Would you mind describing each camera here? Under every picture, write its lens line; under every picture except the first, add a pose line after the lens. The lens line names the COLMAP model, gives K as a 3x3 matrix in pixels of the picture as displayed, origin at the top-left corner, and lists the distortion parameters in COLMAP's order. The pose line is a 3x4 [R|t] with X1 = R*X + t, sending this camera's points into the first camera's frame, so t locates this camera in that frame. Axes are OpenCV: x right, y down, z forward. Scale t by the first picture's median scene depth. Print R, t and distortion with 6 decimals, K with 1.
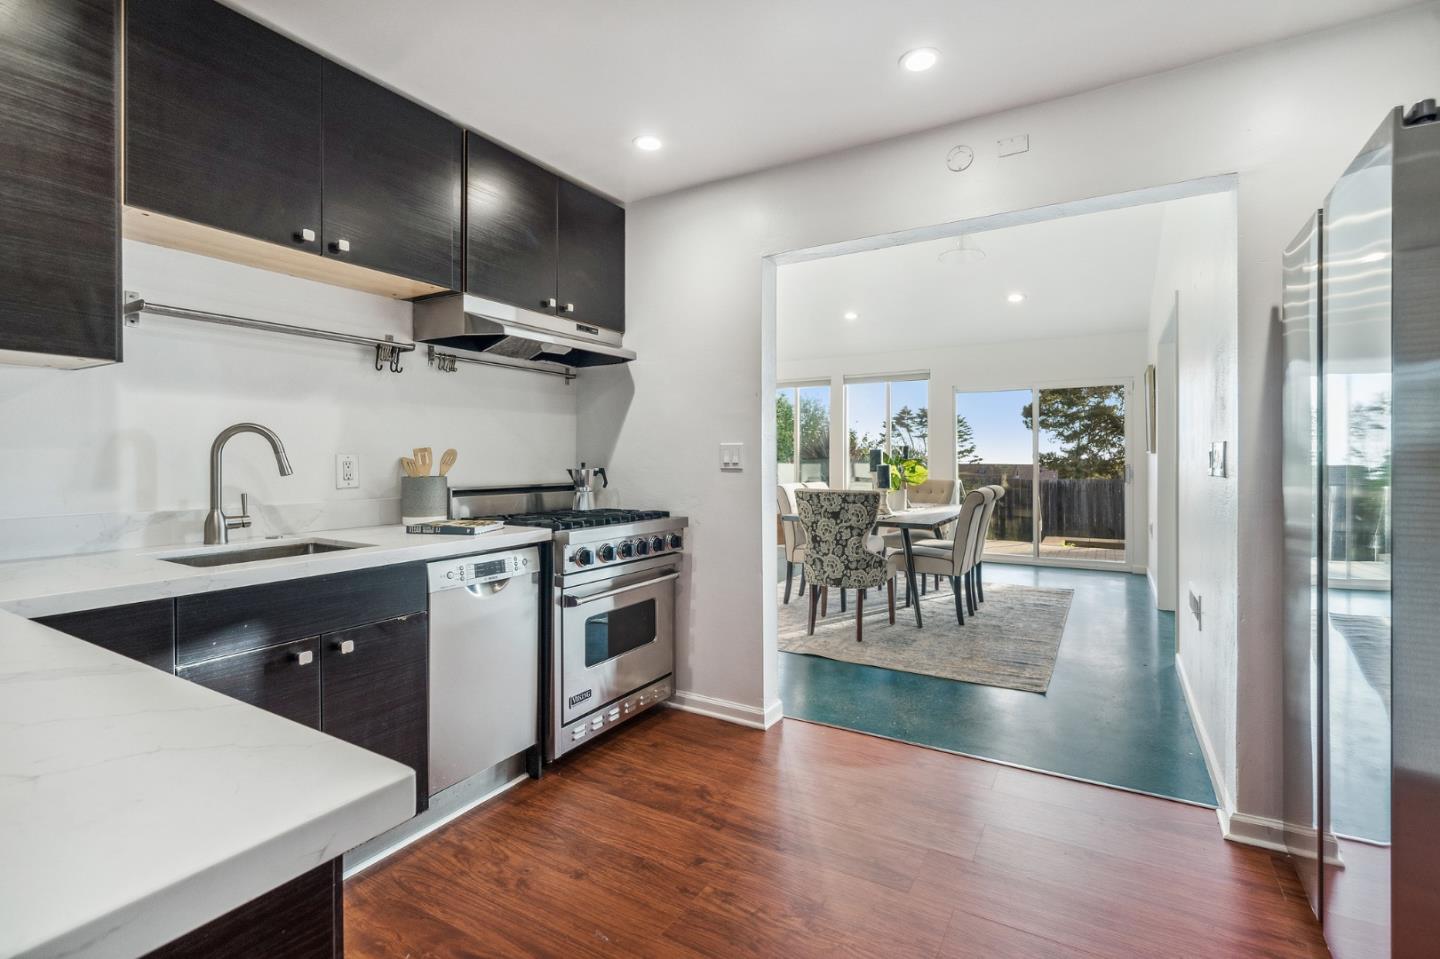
lens RADIAL K [[655.1, 0, 725.7], [0, 655.1, 457.9], [0, 0, 1]] dist [0.001371, -0.002568]
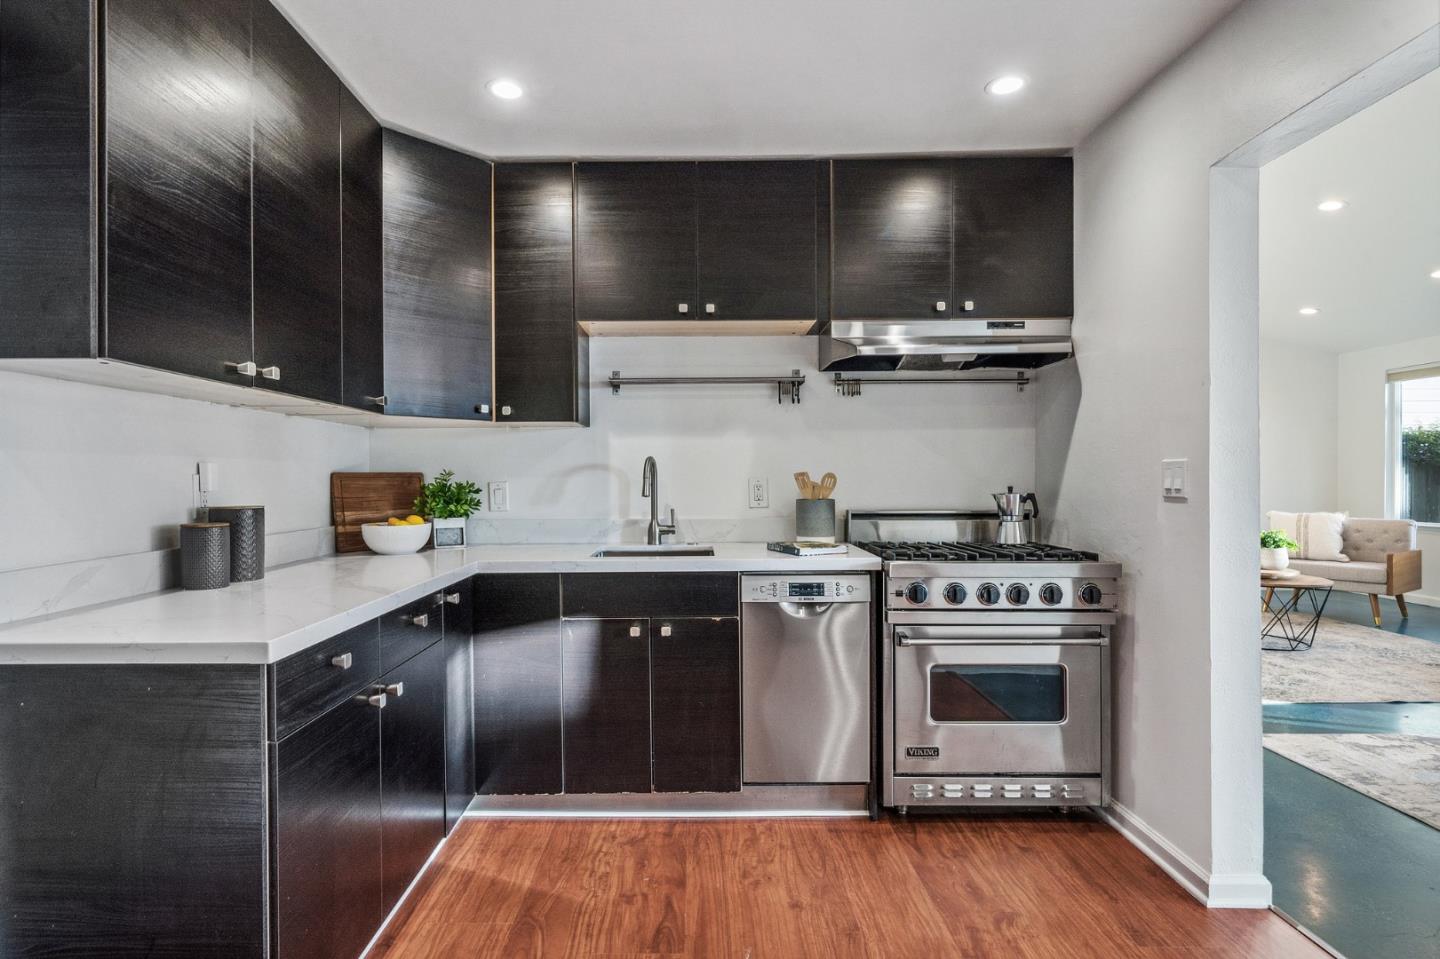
lens RADIAL K [[746.2, 0, 686.6], [0, 746.2, 479.8], [0, 0, 1]] dist [-0.001631, 0.000021]
pose [[0.492657, -0.001255, -0.870223, 0.413364], [0.004758, 0.999988, 0.001251, -0.004452], [0.870210, -0.004757, 0.492657, 0.187993]]
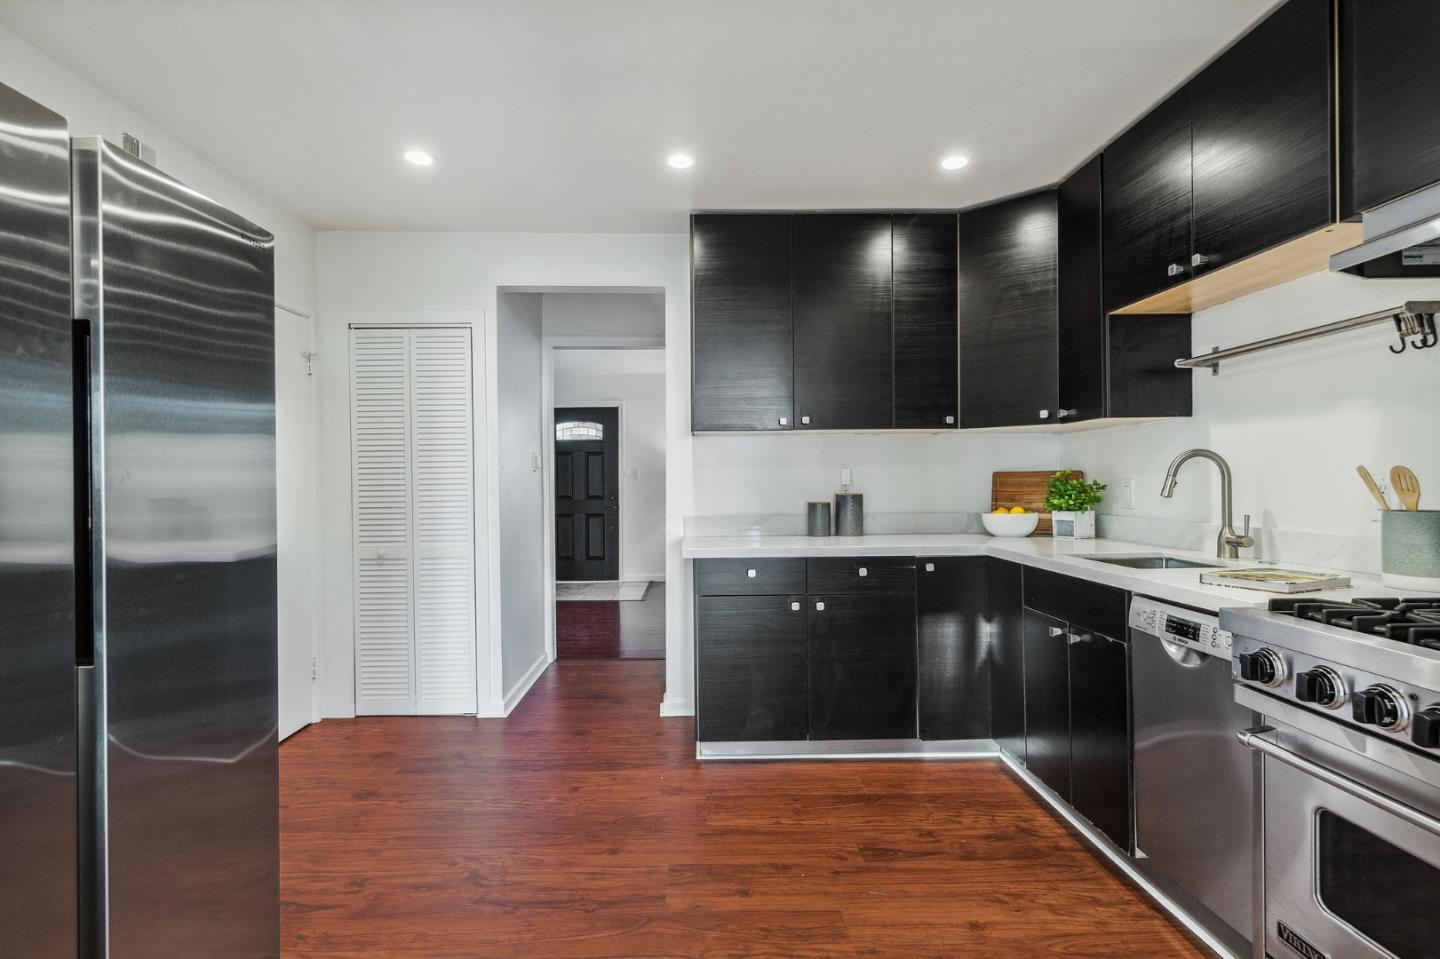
lens RADIAL K [[710.1, 0, 733.4], [0, 710.1, 482.0], [0, 0, 1]] dist [-0.004746, 0.002057]
pose [[-0.842968, 0.005582, -0.537935, 0.374875], [0.003514, 0.999982, 0.004871, -0.003491], [0.537953, 0.002216, -0.842972, 1.025071]]
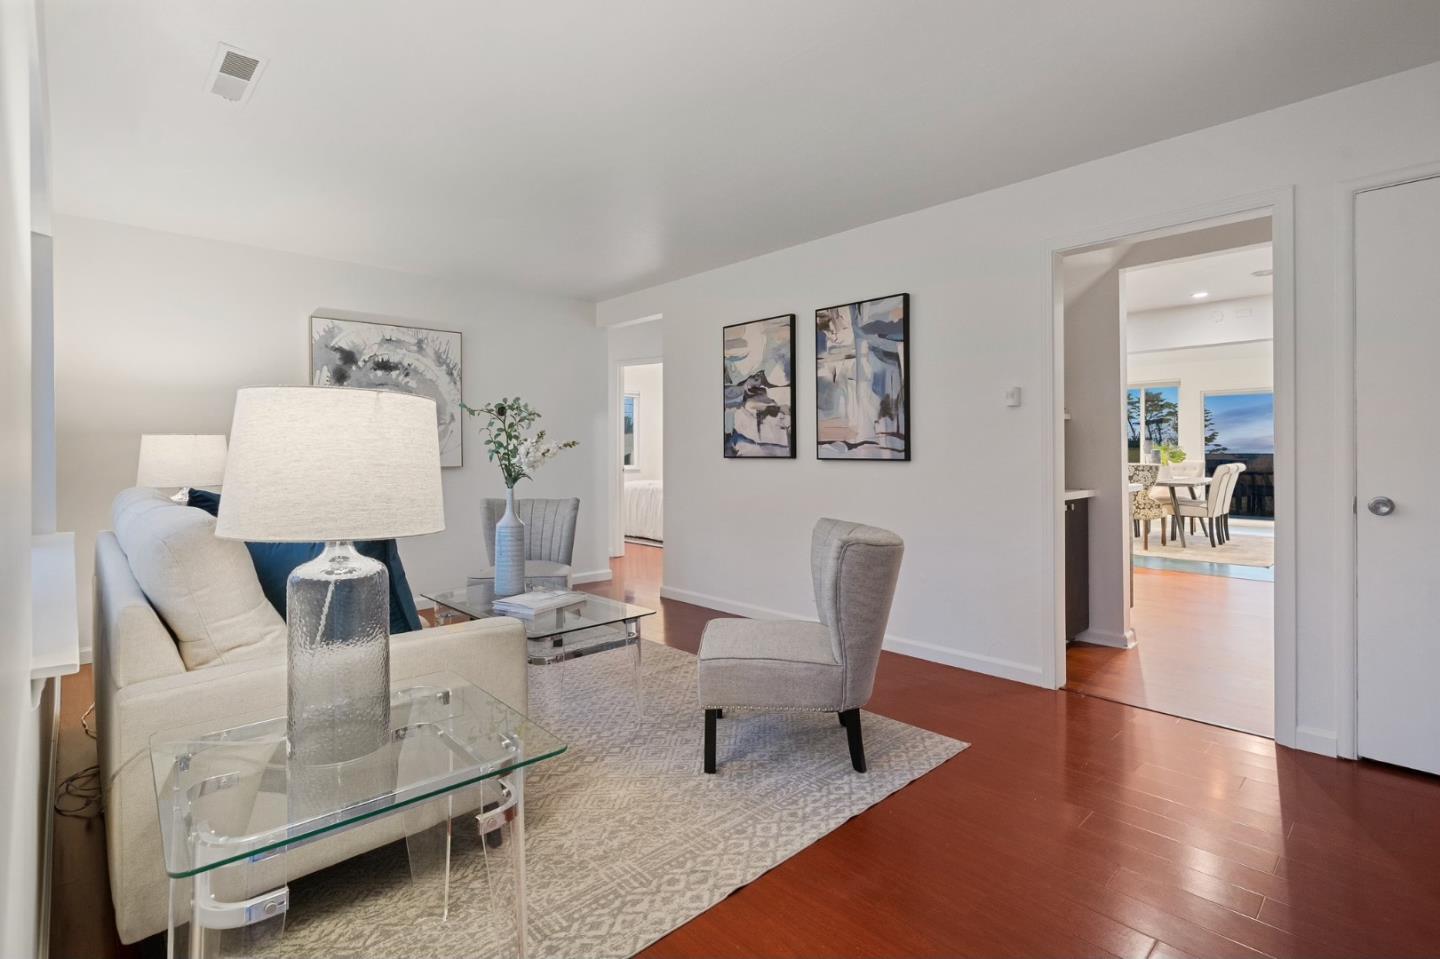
lens RADIAL K [[683.4, 0, 681.1], [0, 683.4, 449.9], [0, 0, 1]] dist [-0.003947, 0.000217]
pose [[0.954574, -0.008906, -0.297840, -0.607127], [0.008423, 0.999960, -0.002903, 0.008312], [0.297854, 0.000262, 0.954611, -1.549897]]
